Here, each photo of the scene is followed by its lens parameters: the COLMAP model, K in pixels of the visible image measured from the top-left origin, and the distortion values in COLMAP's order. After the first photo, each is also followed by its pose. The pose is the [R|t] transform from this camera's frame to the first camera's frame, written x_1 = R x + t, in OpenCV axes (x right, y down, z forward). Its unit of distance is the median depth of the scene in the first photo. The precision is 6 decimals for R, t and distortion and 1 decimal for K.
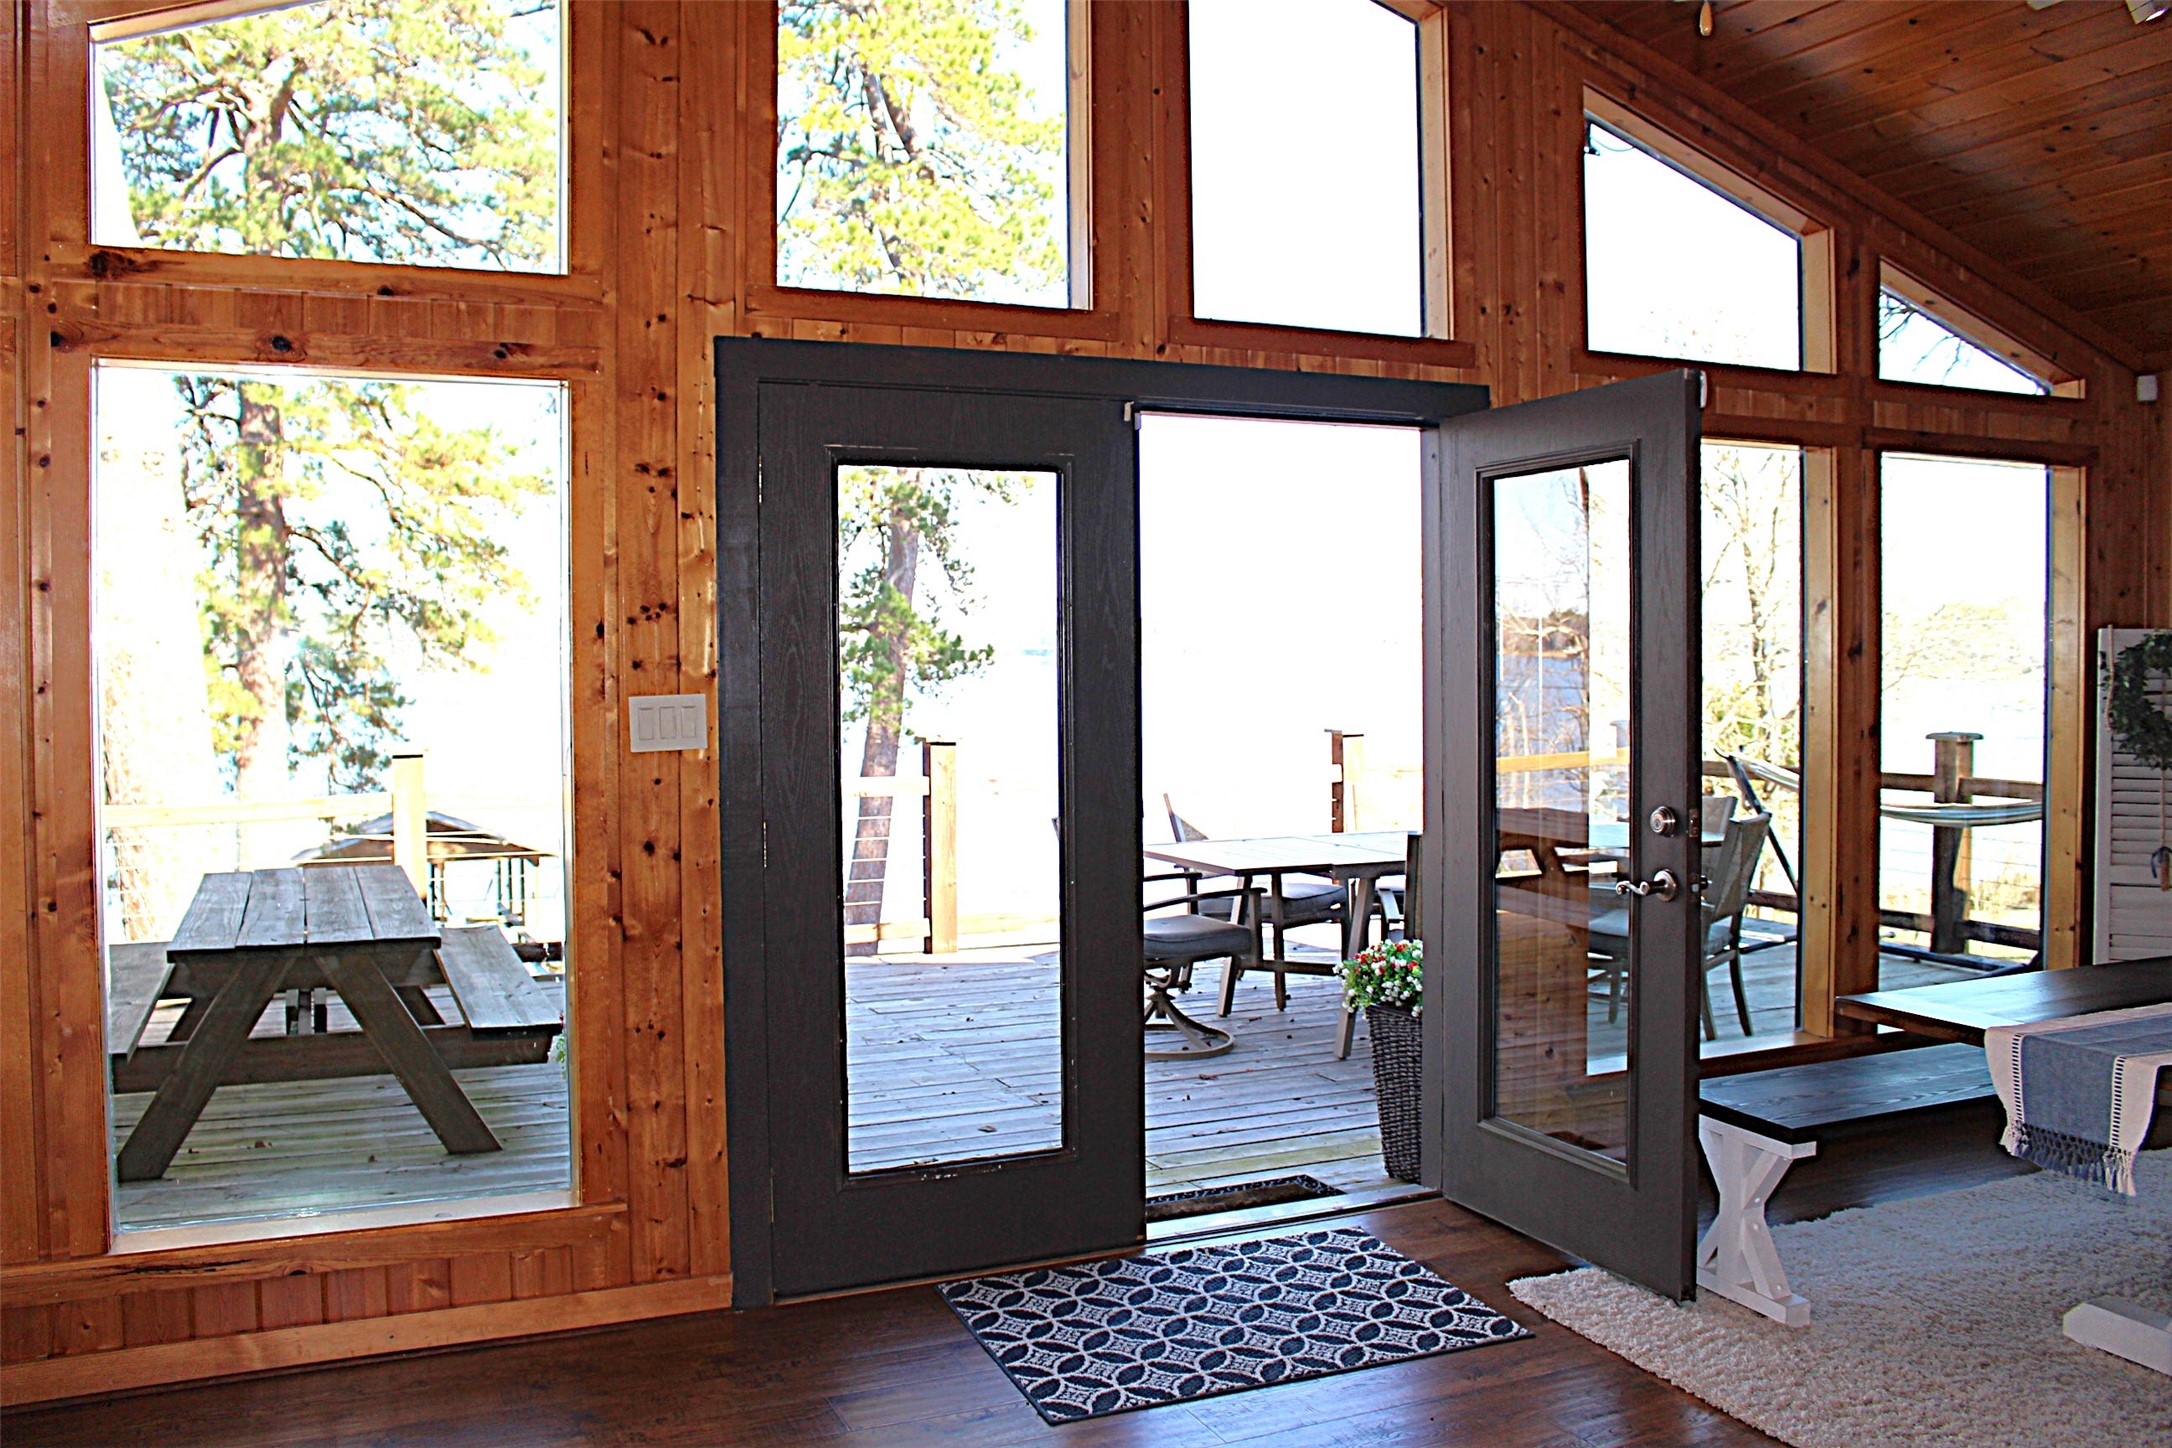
lens RADIAL K [[1788.5, 0, 1074.5], [0, 1788.5, 703.4], [0, 0, 1]] dist [-0.152821, 0.110581]
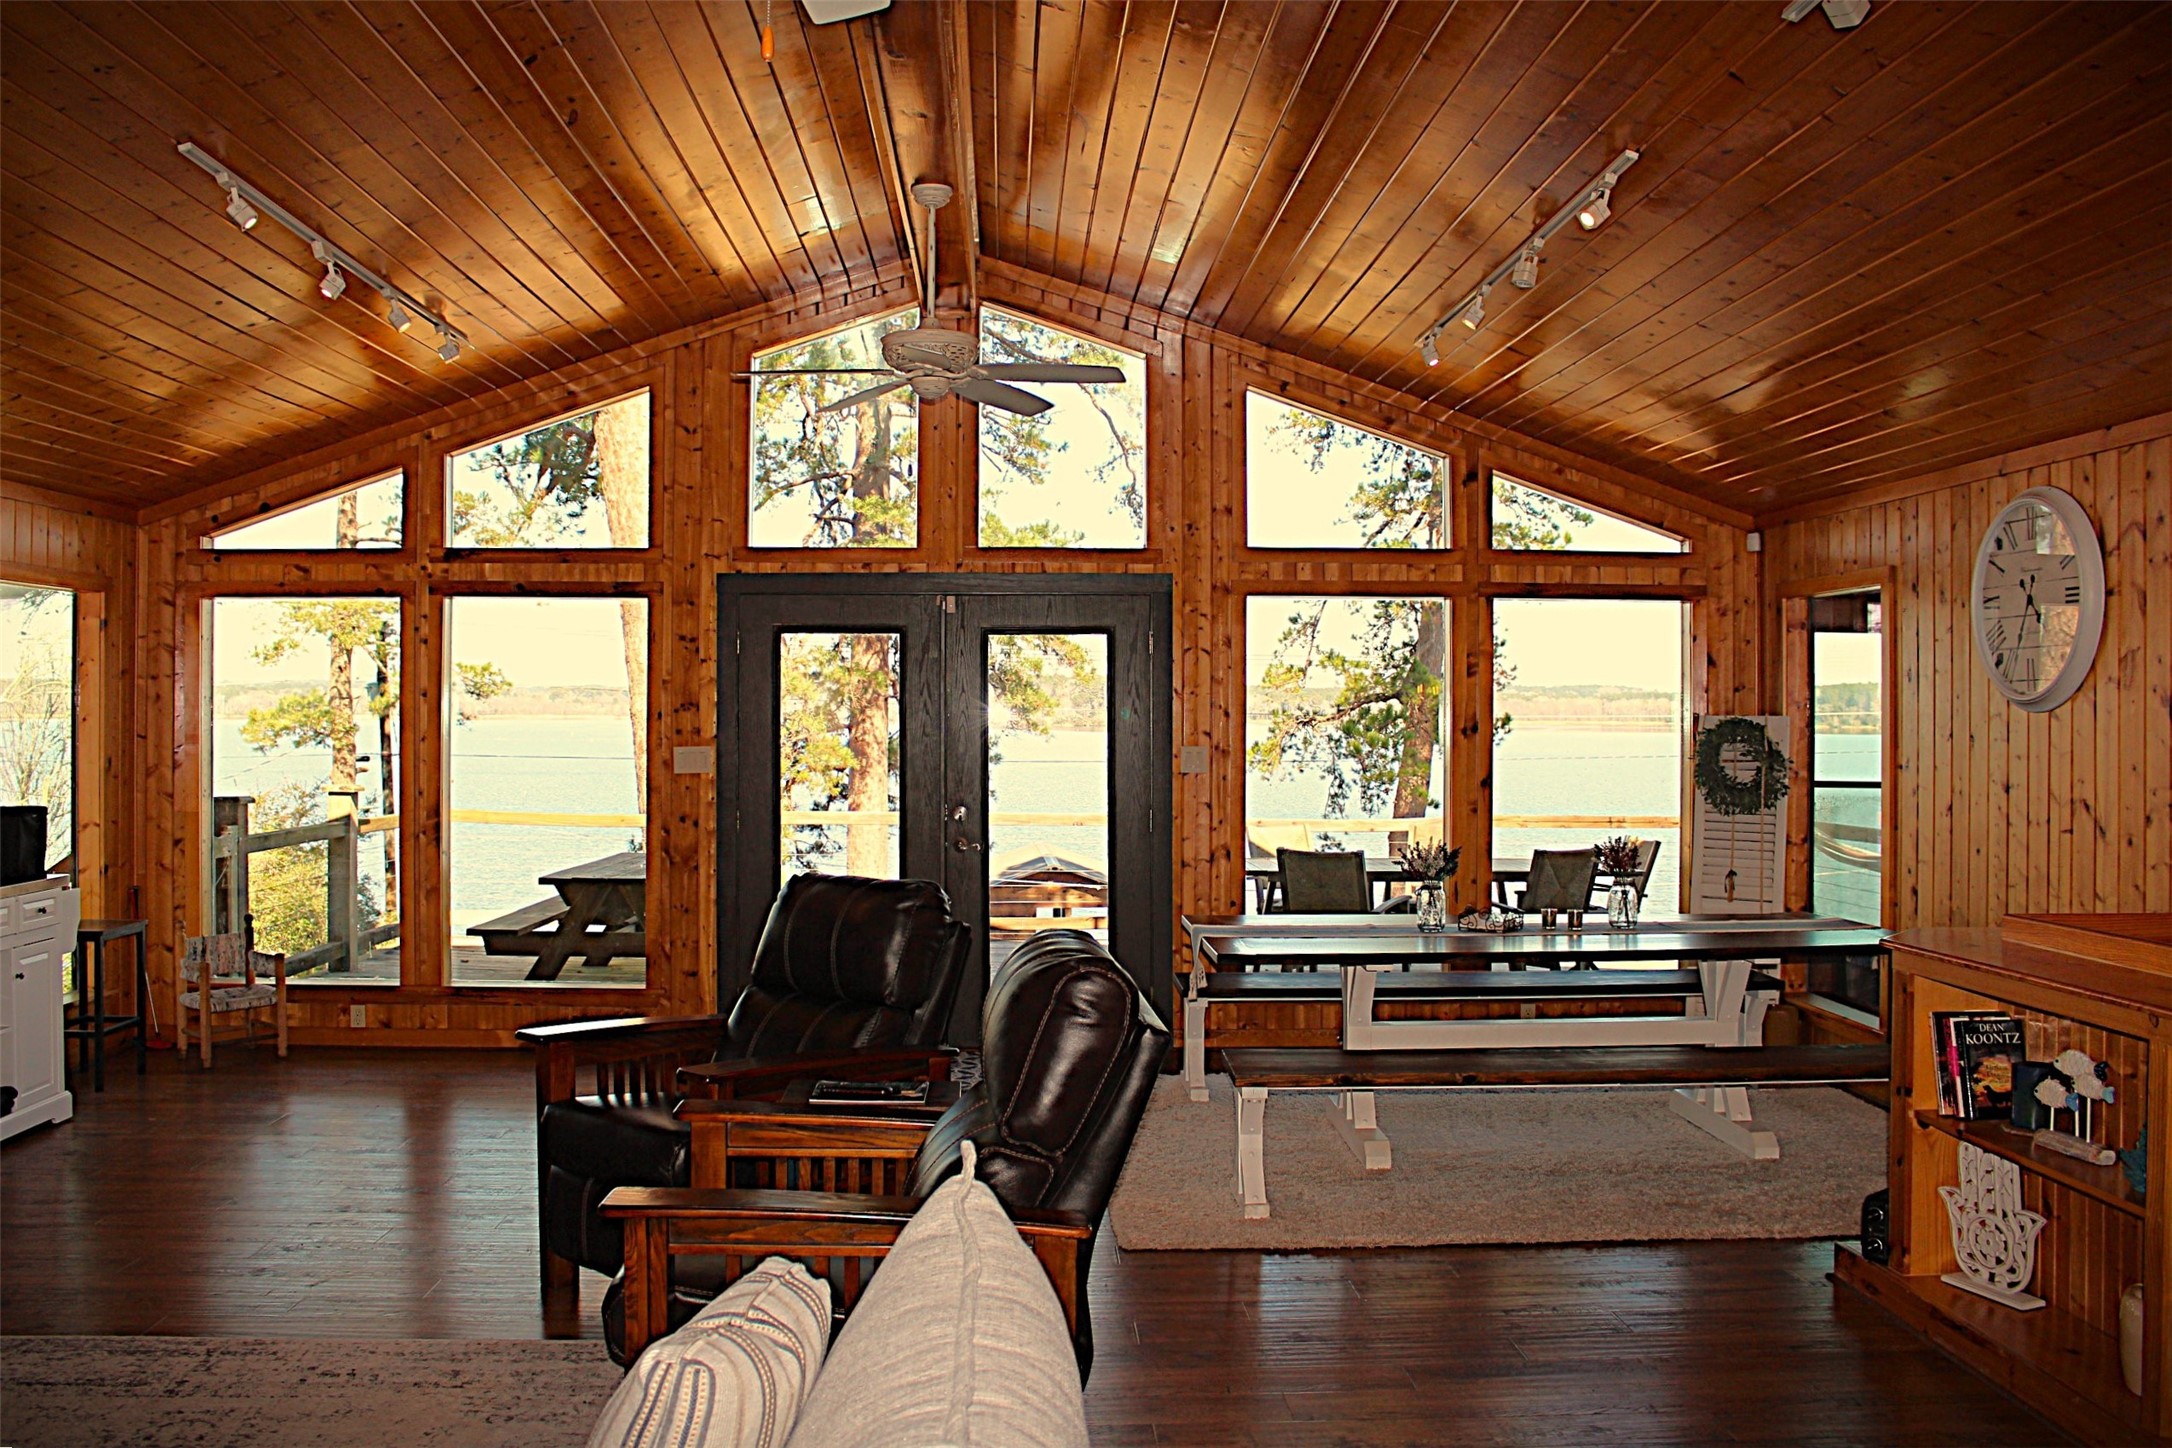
lens RADIAL K [[1788.5, 0, 1074.5], [0, 1788.5, 703.4], [0, 0, 1]] dist [-0.152821, 0.110581]
pose [[0.931154, 0.004428, -0.364600, 0.919613], [-0.017905, 0.999275, -0.033591, 0.006696], [0.364187, 0.037806, 0.930558, -0.756154]]
